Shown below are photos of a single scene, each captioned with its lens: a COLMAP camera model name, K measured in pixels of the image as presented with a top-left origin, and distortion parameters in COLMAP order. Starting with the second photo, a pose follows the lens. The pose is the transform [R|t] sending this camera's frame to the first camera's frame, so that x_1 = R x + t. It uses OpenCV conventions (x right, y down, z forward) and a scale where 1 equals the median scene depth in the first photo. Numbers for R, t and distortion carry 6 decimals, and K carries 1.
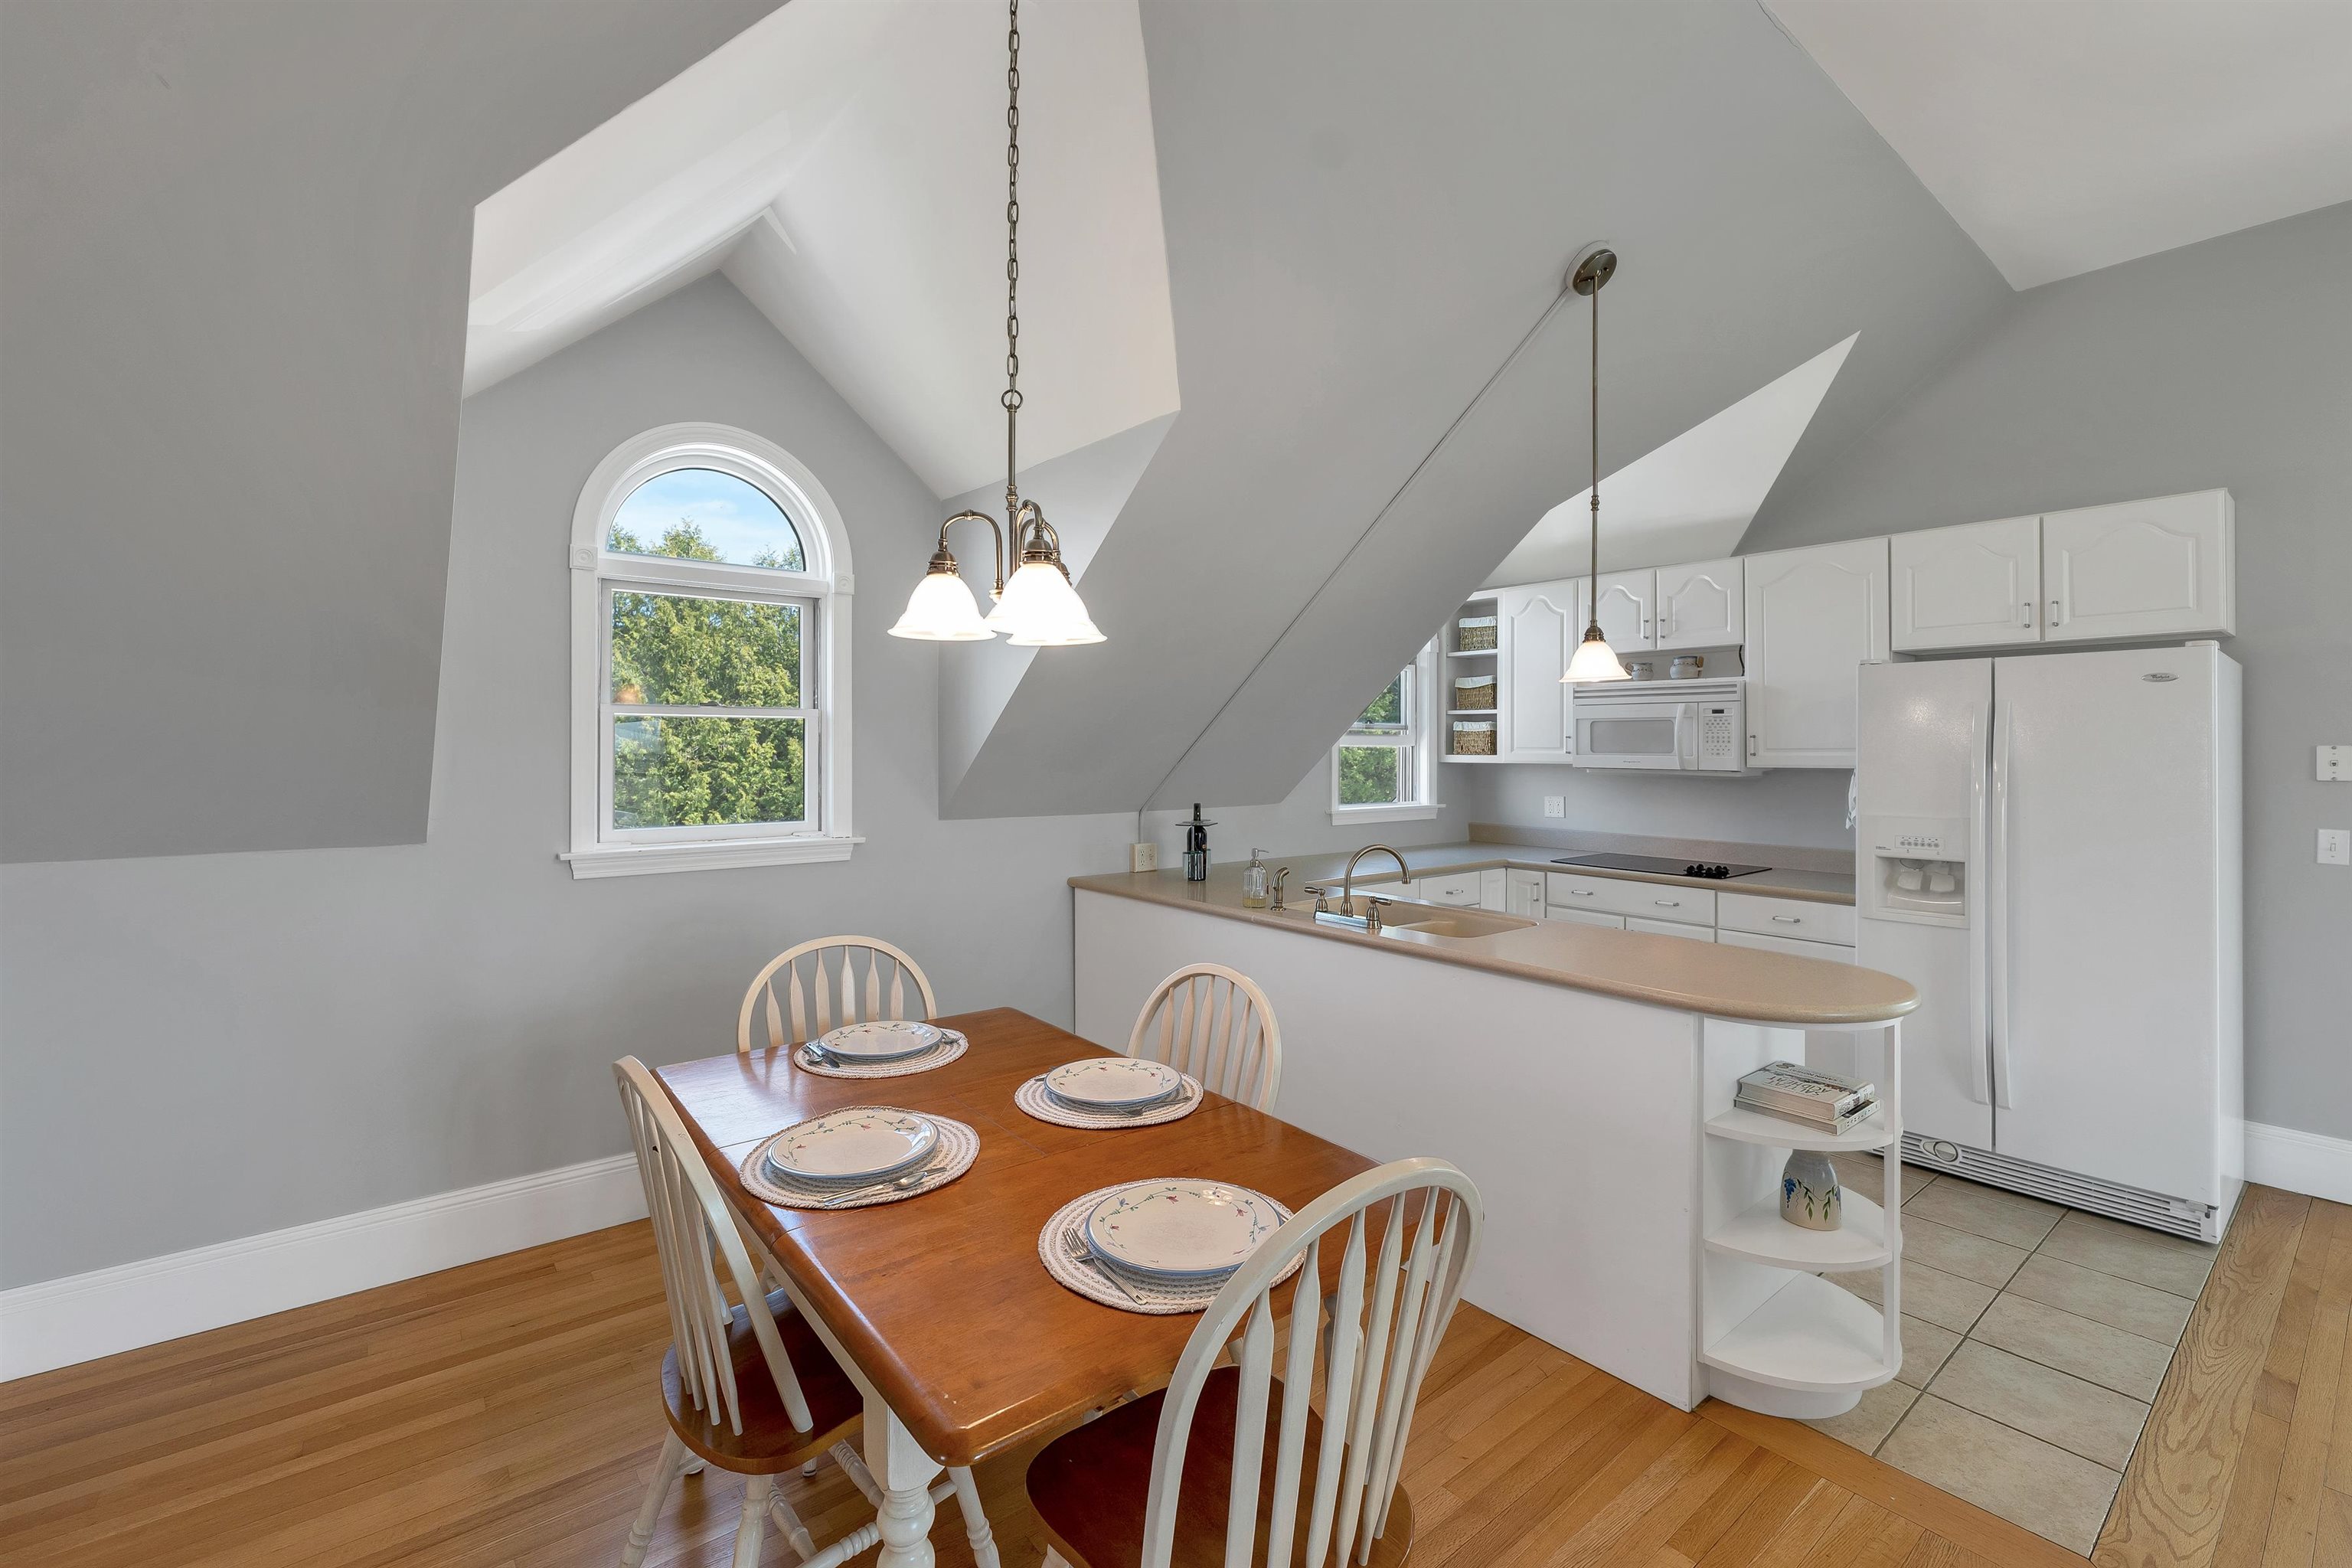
lens RADIAL K [[995.8, 0, 1175.7], [0, 995.8, 739.0], [0, 0, 1]] dist [0.000245, 0.000184]
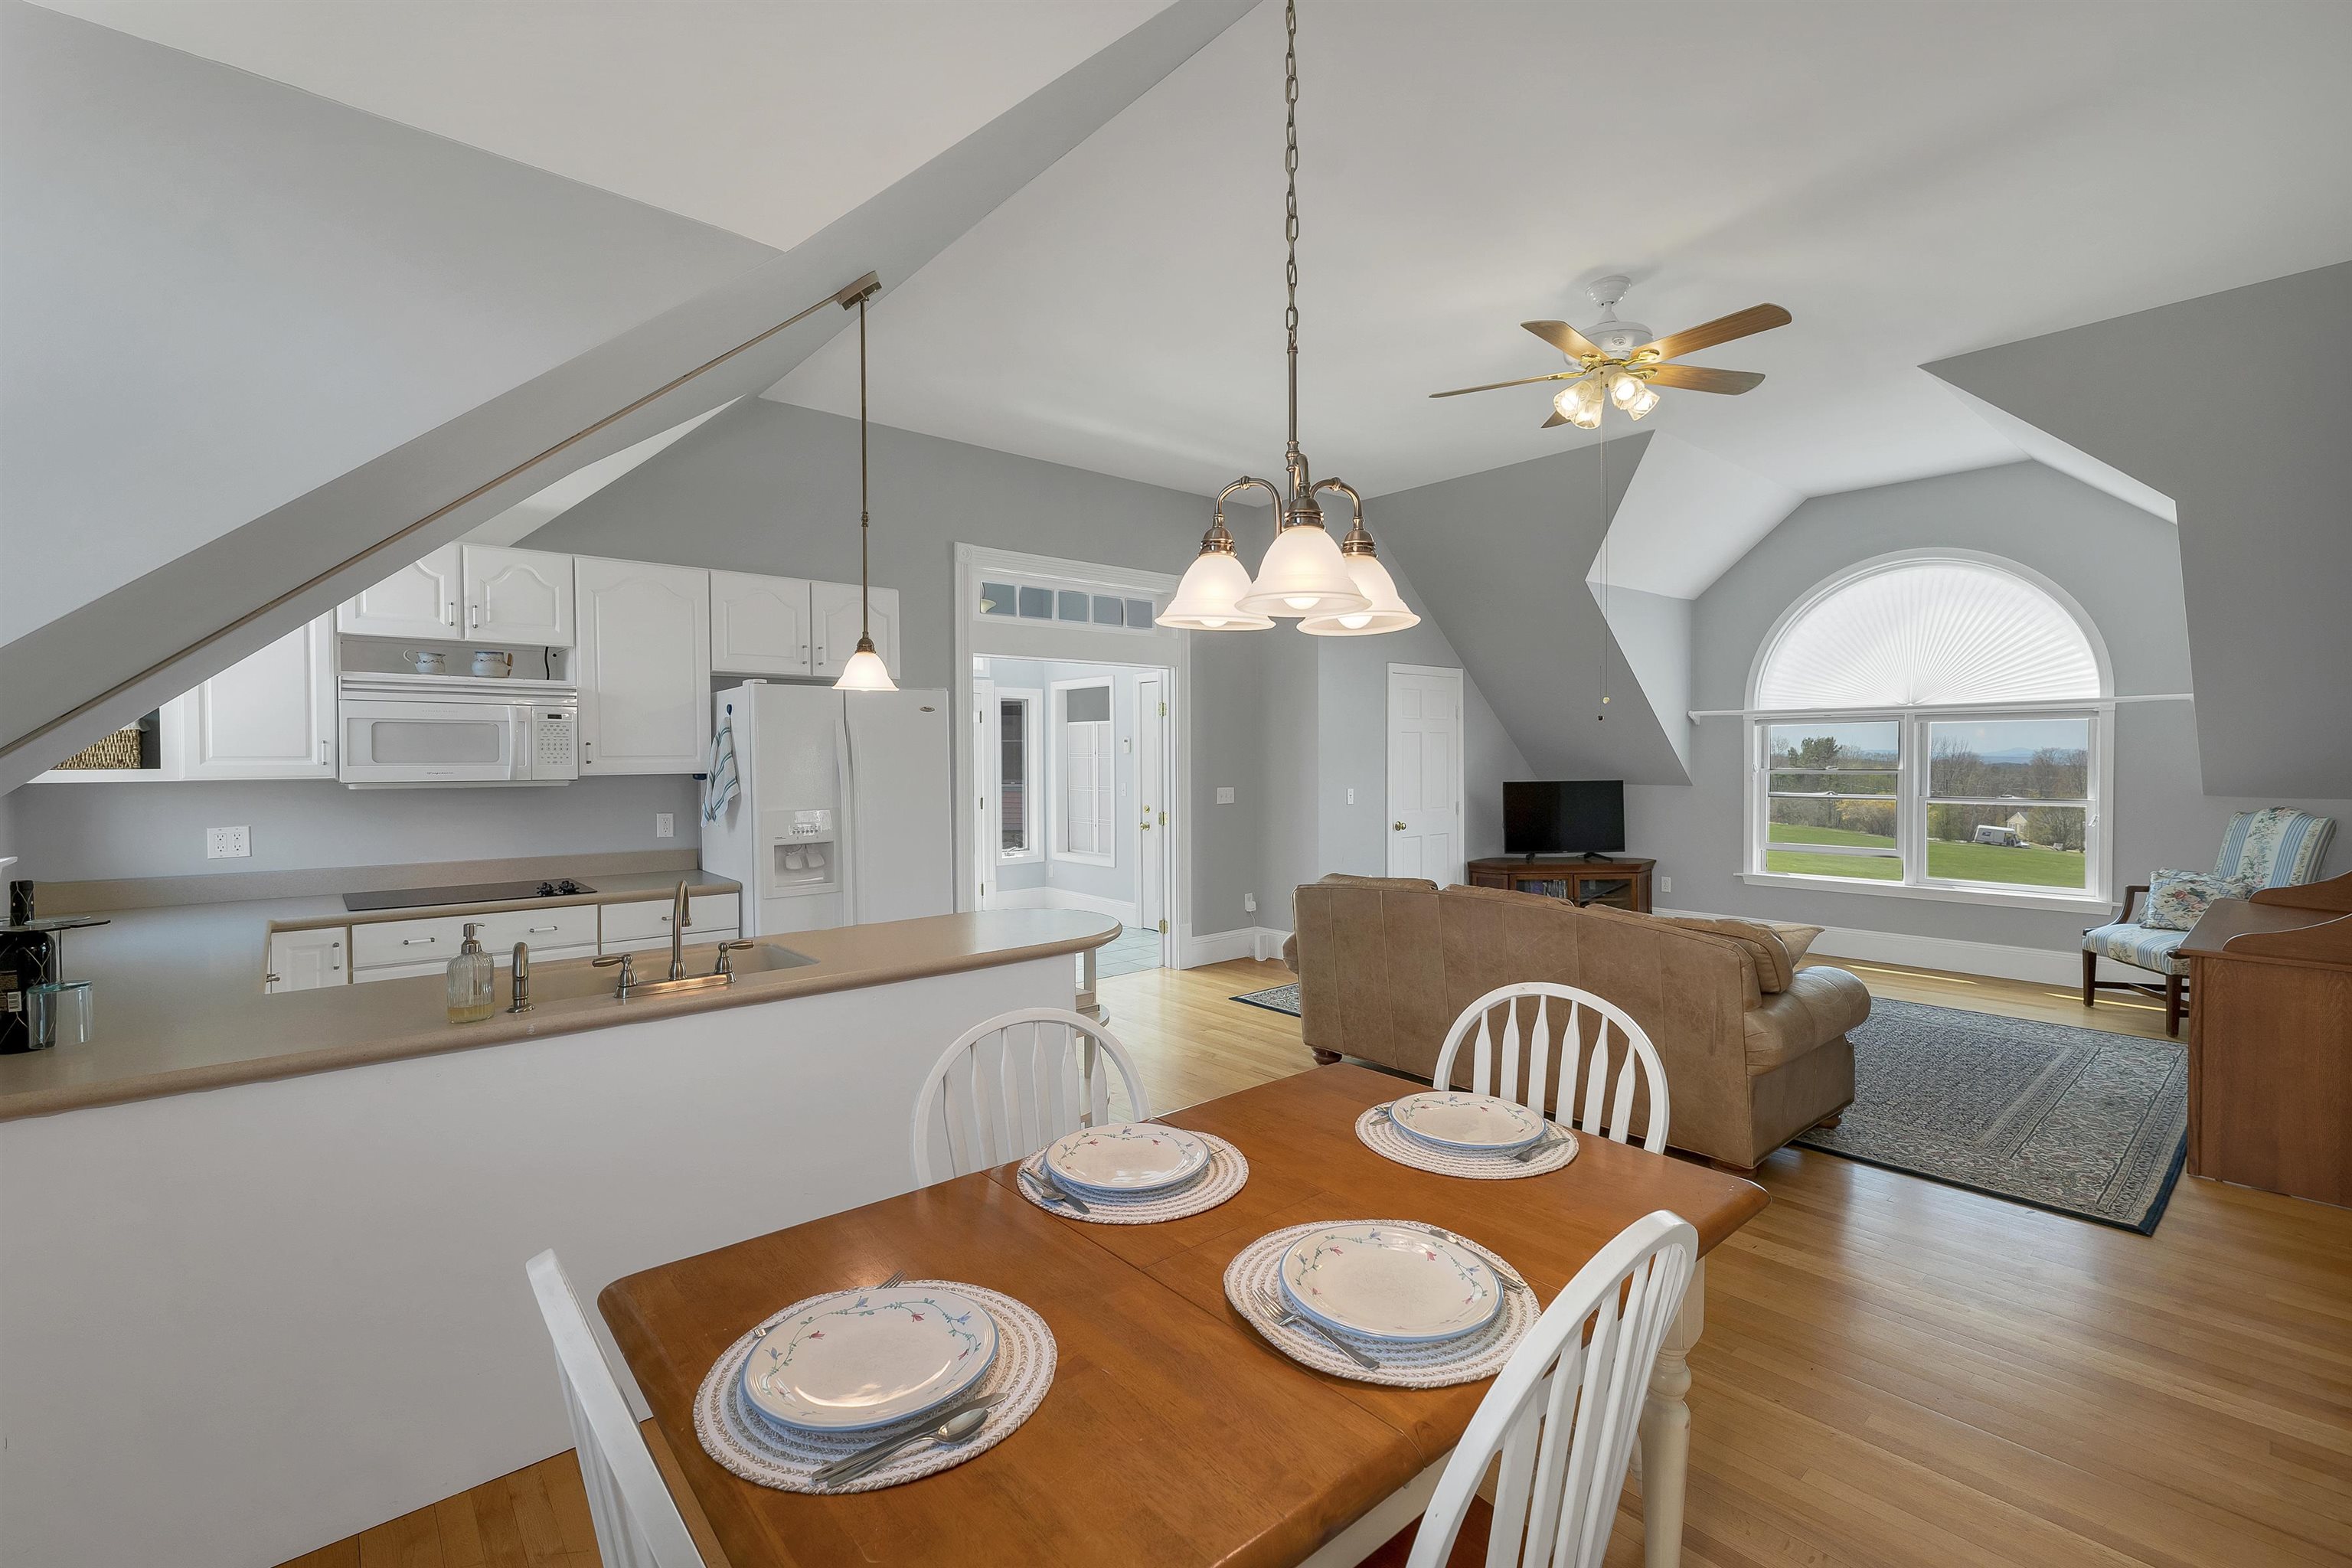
lens RADIAL K [[1023.7, 0, 1155.9], [0, 1023.7, 773.0], [0, 0, 1]] dist [-0.000906, 0.000480]
pose [[-0.025858, -0.017673, 0.999509, -0.428023], [-0.003320, 0.999840, 0.017593, 0.006393], [-0.999660, -0.002864, -0.025913, 0.461486]]
